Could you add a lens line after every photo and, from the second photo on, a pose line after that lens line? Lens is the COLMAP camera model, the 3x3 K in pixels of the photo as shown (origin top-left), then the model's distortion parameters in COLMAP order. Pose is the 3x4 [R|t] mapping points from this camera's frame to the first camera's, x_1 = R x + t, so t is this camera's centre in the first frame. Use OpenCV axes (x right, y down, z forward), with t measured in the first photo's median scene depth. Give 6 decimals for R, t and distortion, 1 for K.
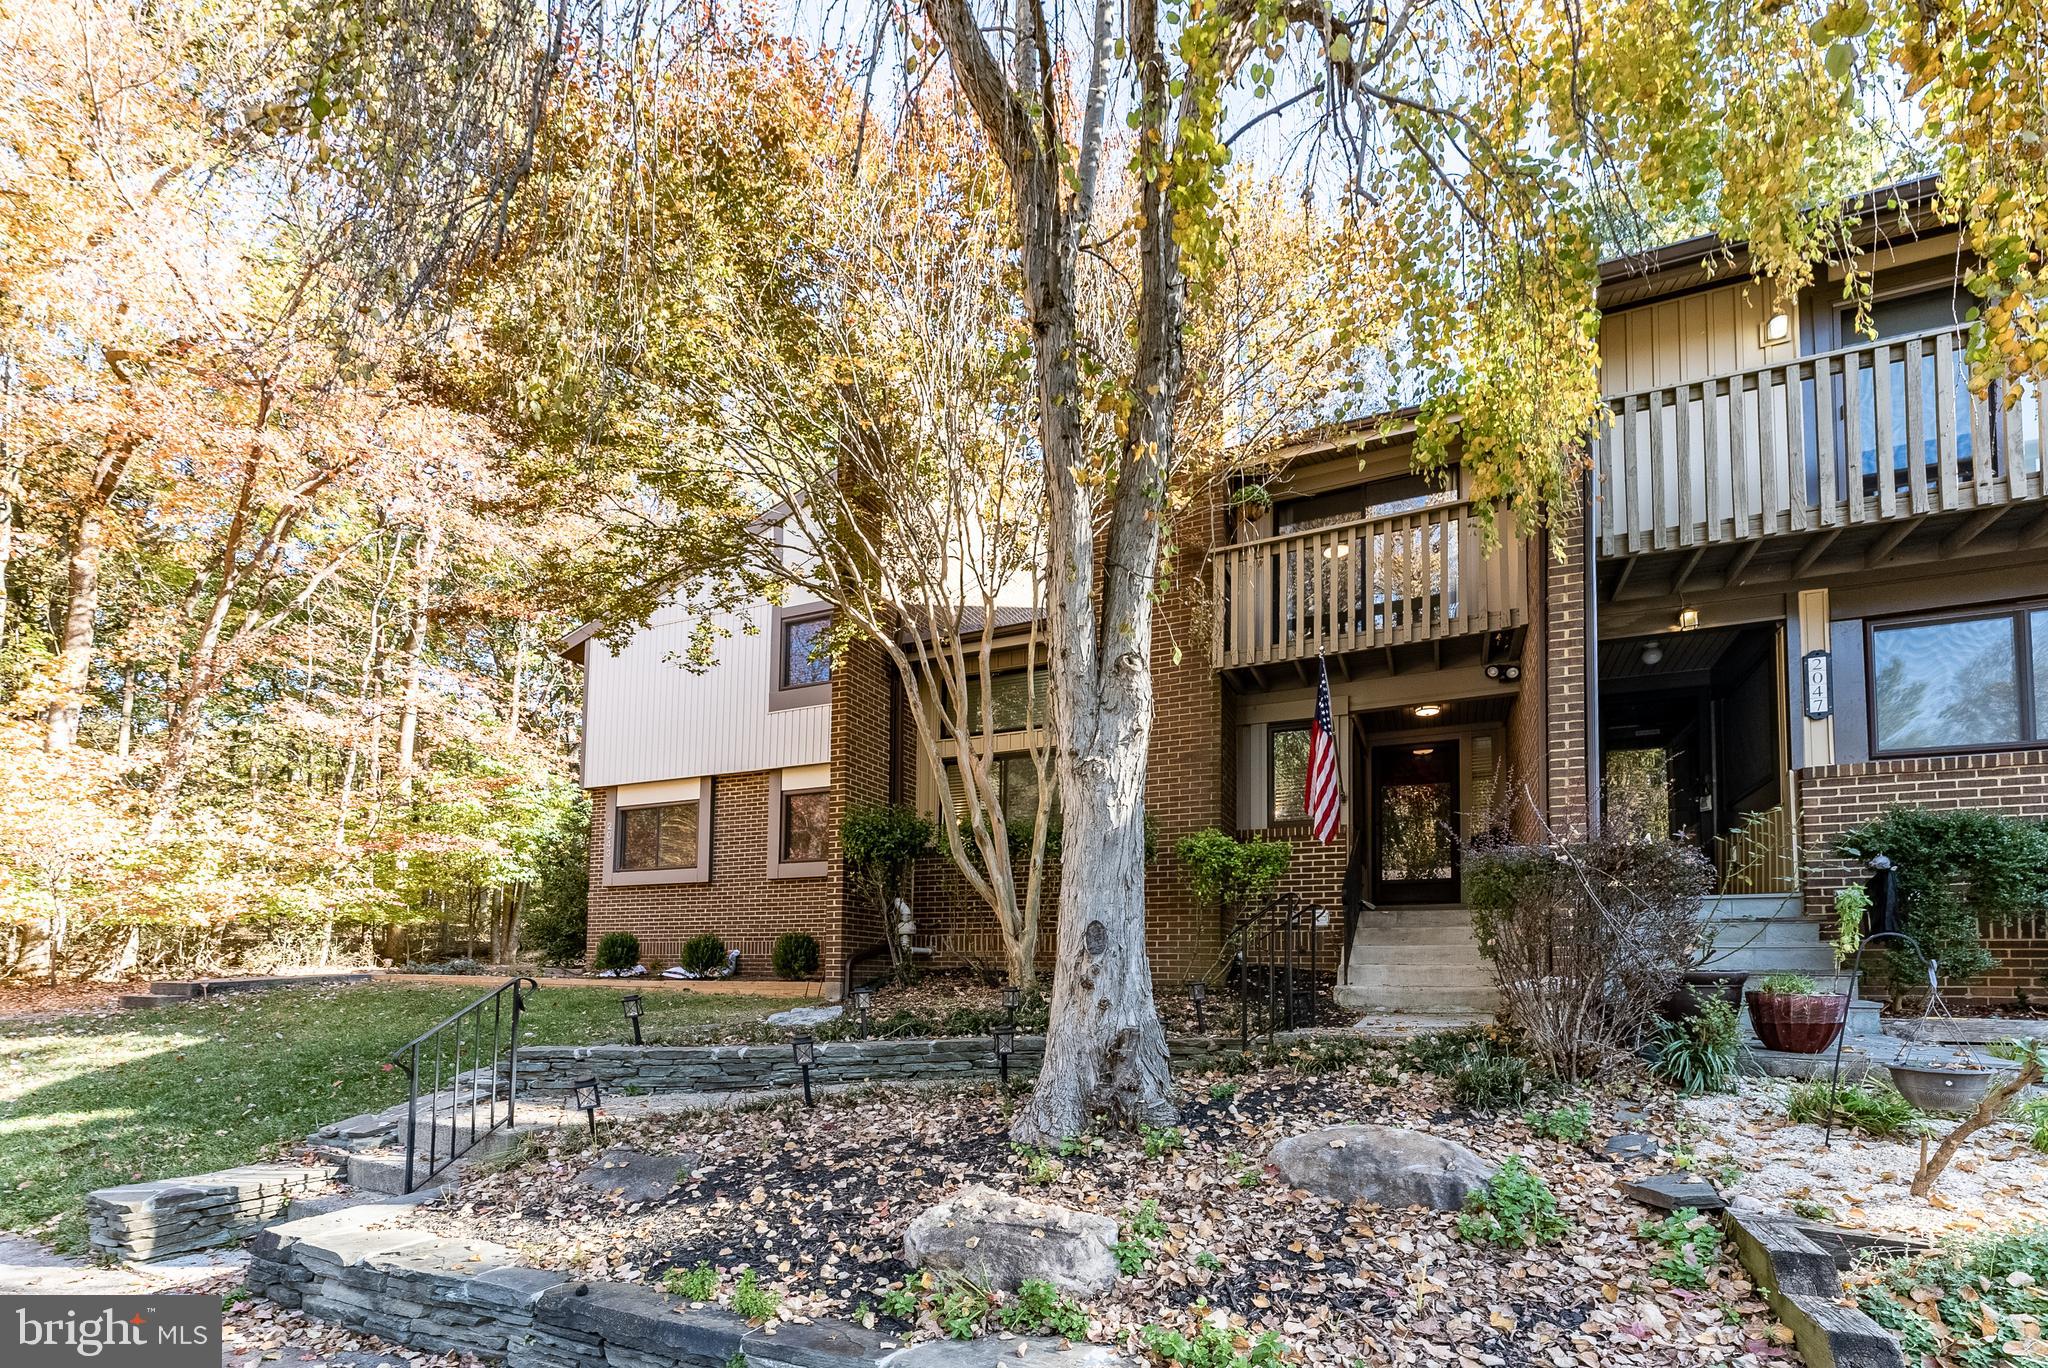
lens RADIAL K [[833.1, 0, 1017.3], [0, 833.1, 652.8], [0, 0, 1]] dist [0.000574, 0.000065]
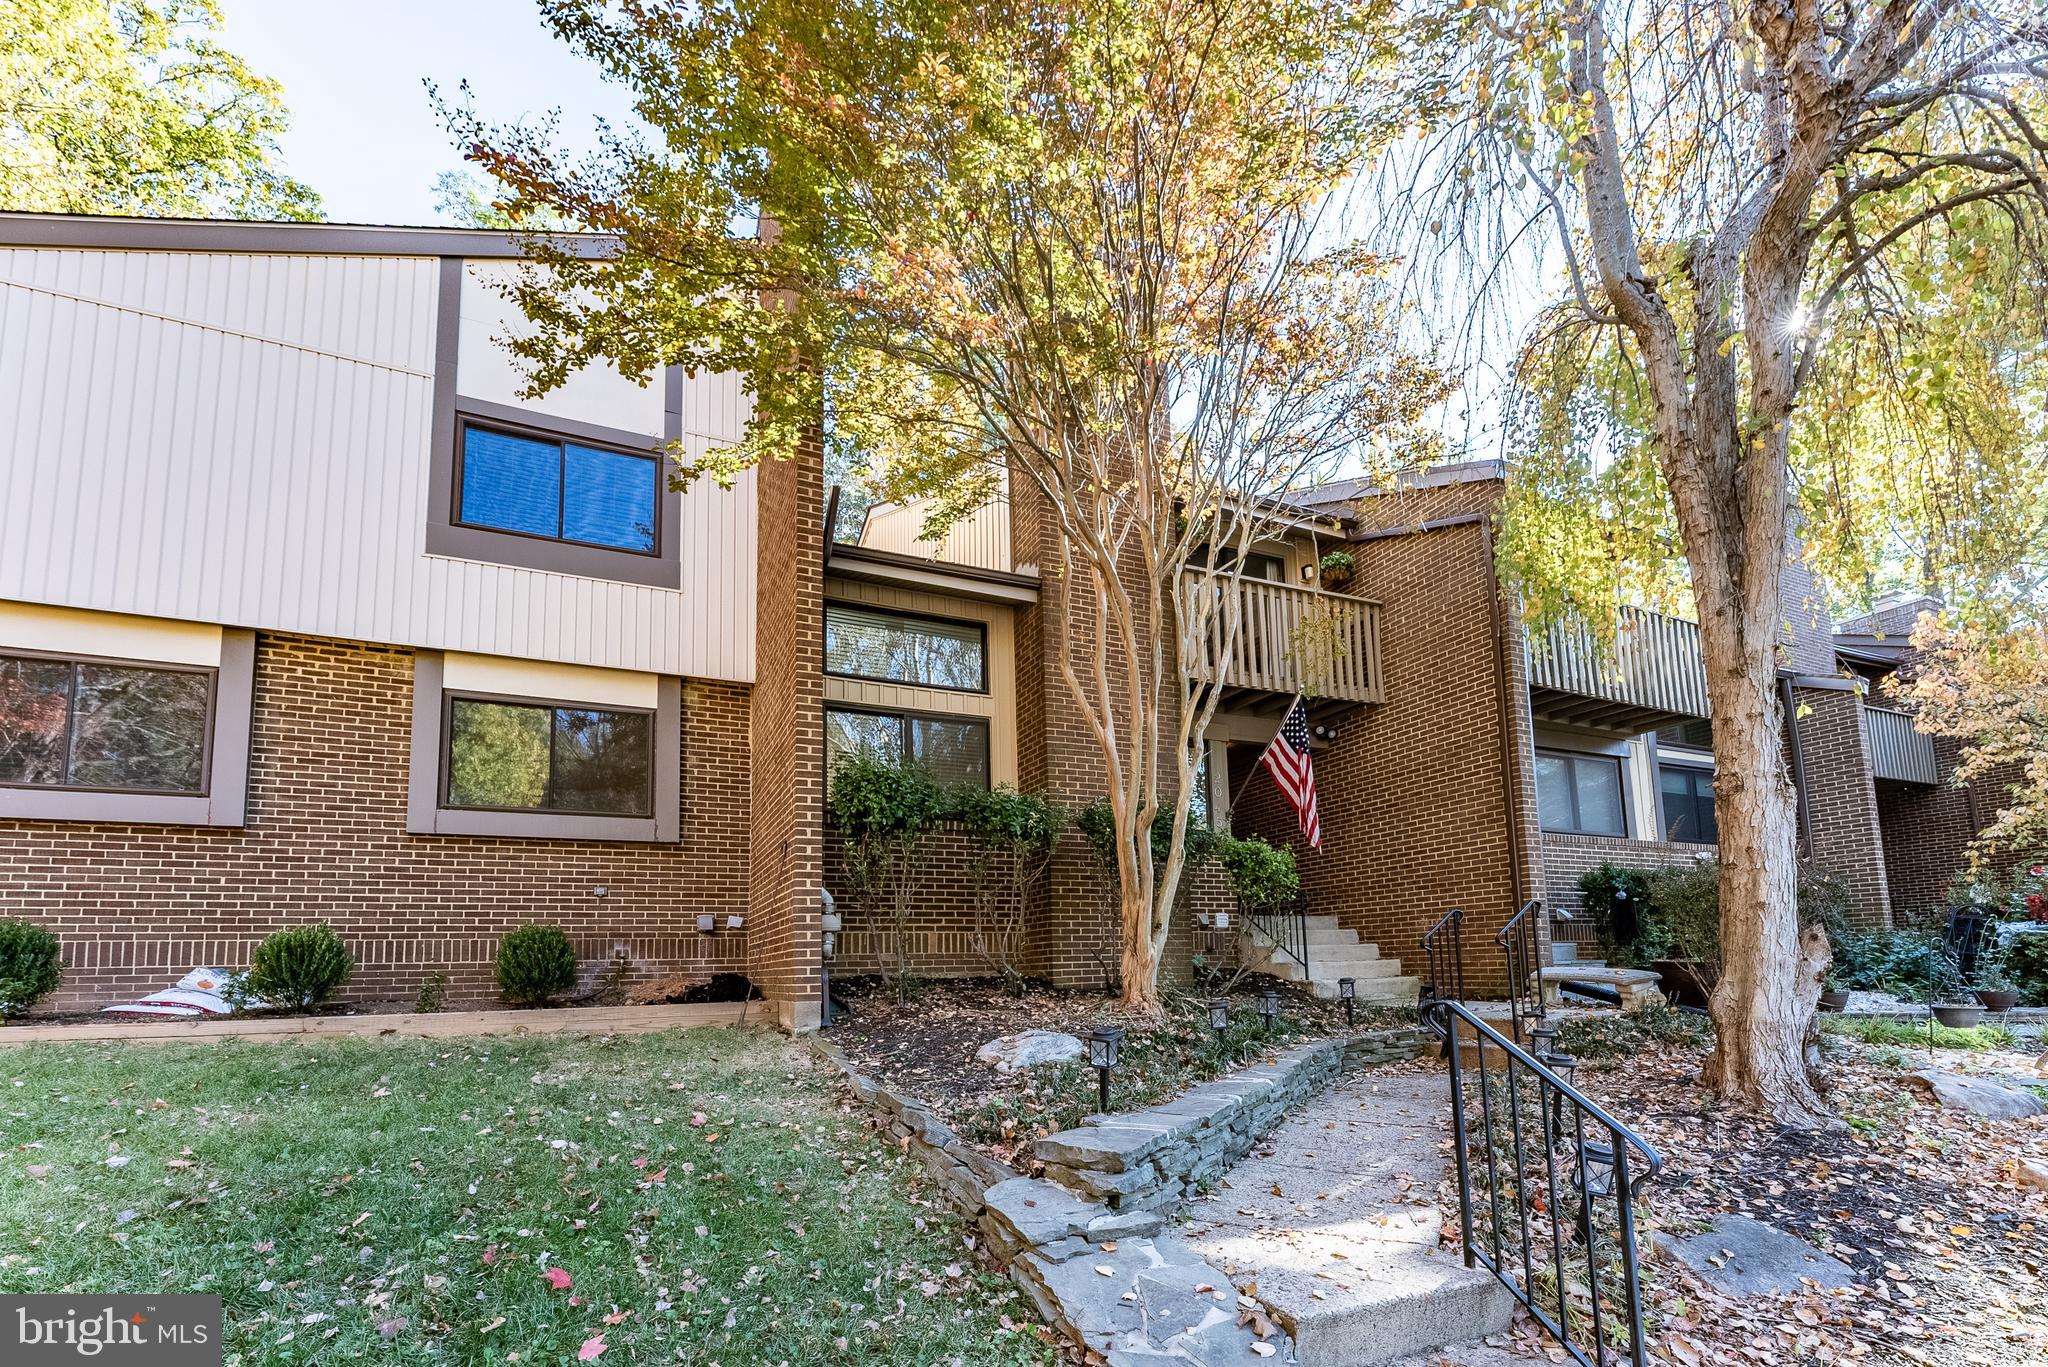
lens RADIAL K [[837.0, 0, 1019.2], [0, 837.0, 636.9], [0, 0, 1]] dist [0.000843, 0.000147]
pose [[0.658204, 0.256036, 0.707964, -0.580544], [-0.248005, 0.961643, -0.117205, 0.127150], [-0.710817, -0.098434, 0.696455, 0.372802]]
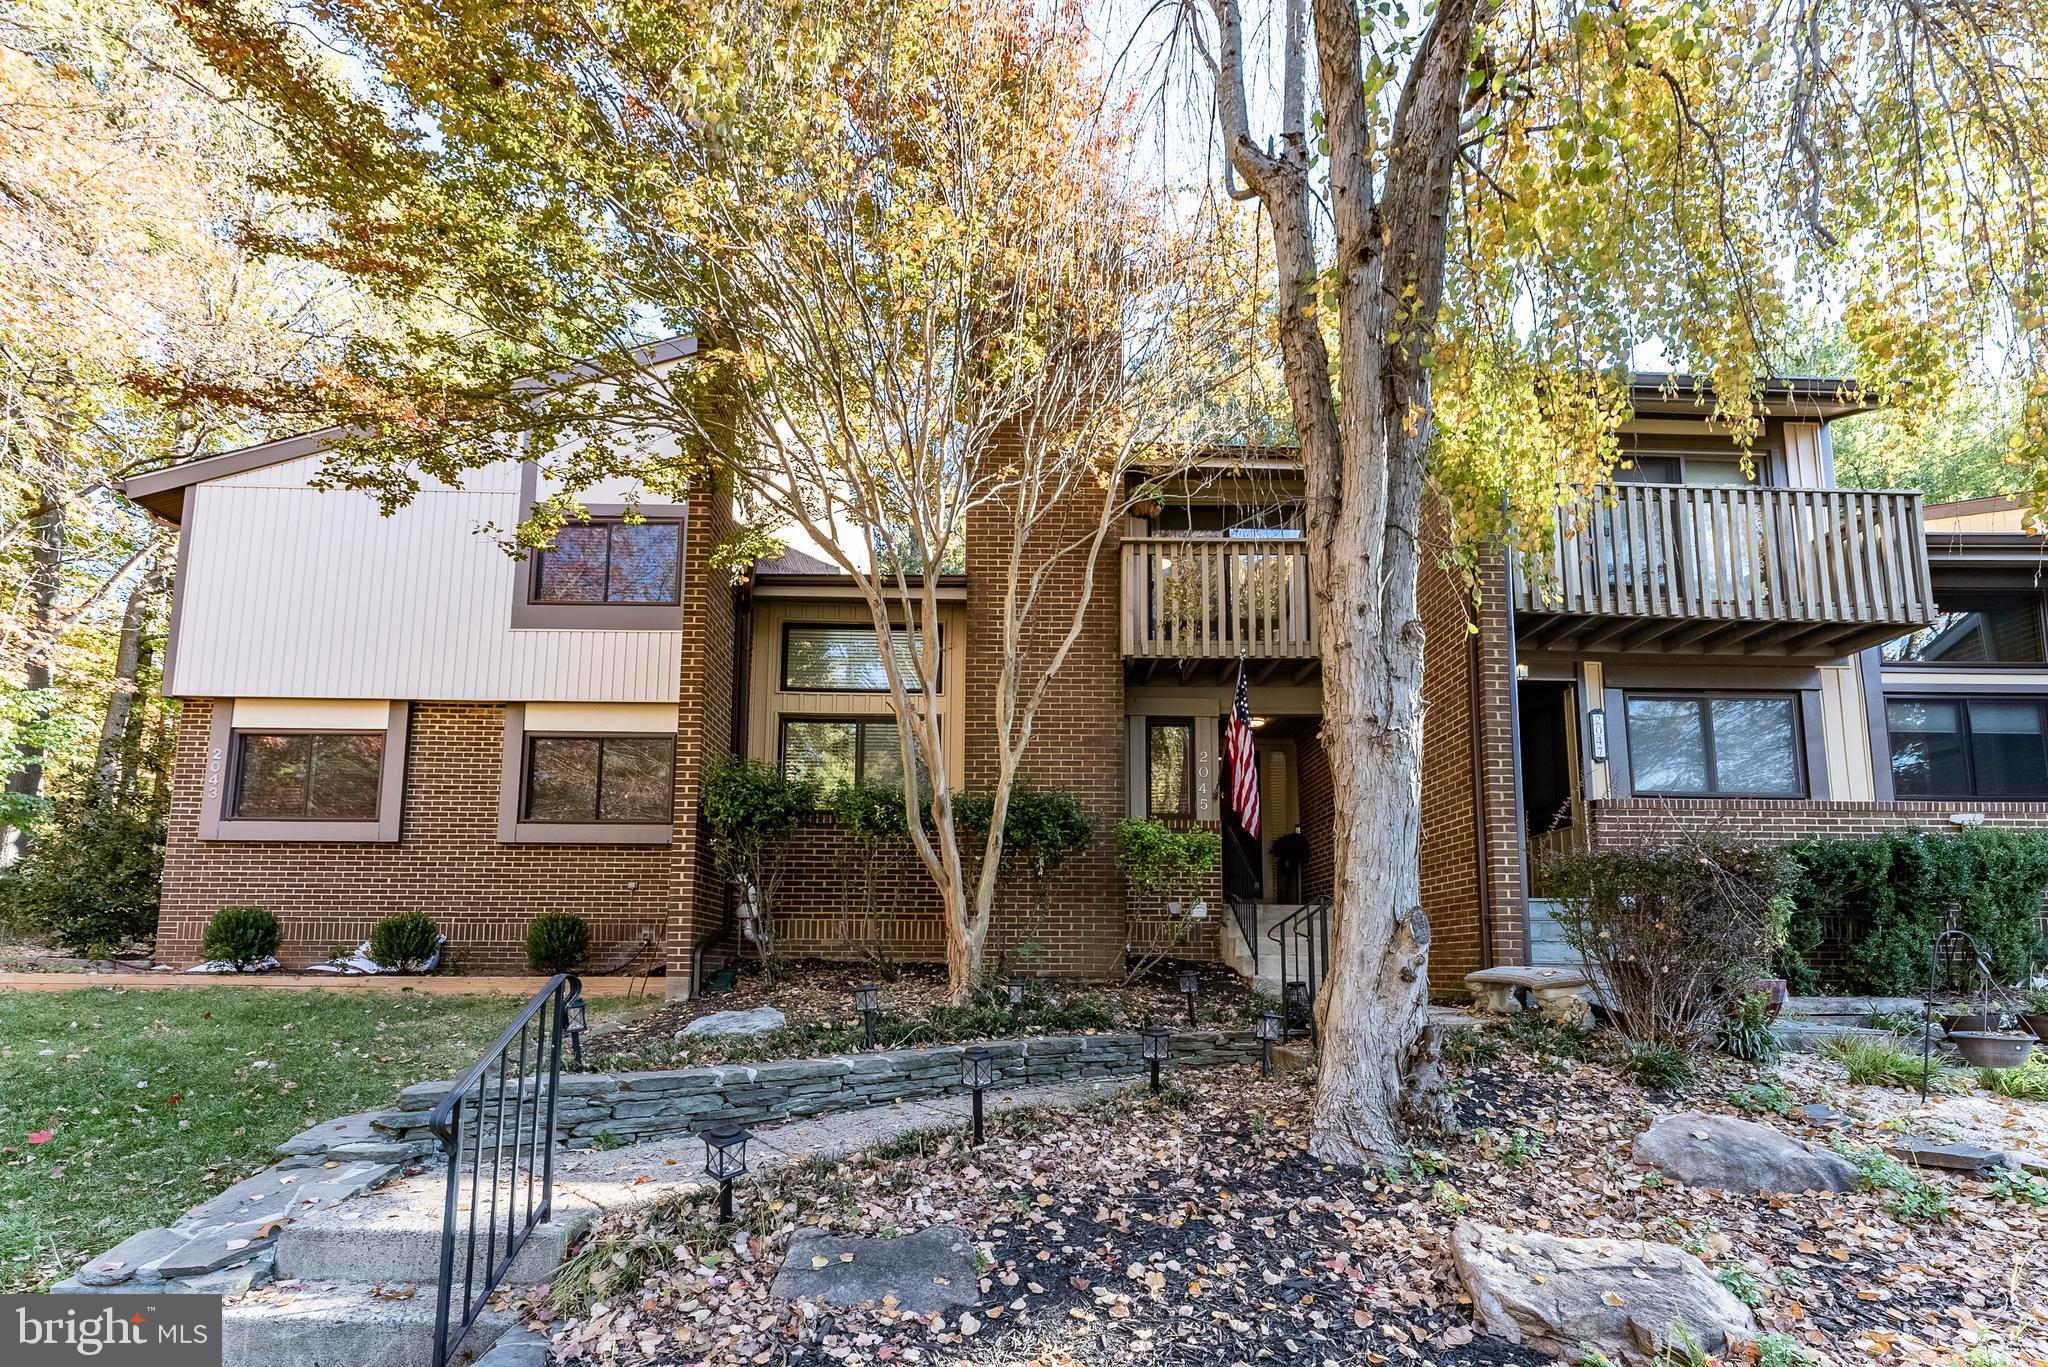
lens RADIAL K [[837.0, 0, 1019.2], [0, 837.0, 636.9], [0, 0, 1]] dist [0.000843, 0.000147]
pose [[0.900742, 0.153175, 0.406449, -0.257829], [-0.152801, 0.987686, -0.033596, 0.044816], [-0.406590, -0.031845, 0.913056, 0.126693]]
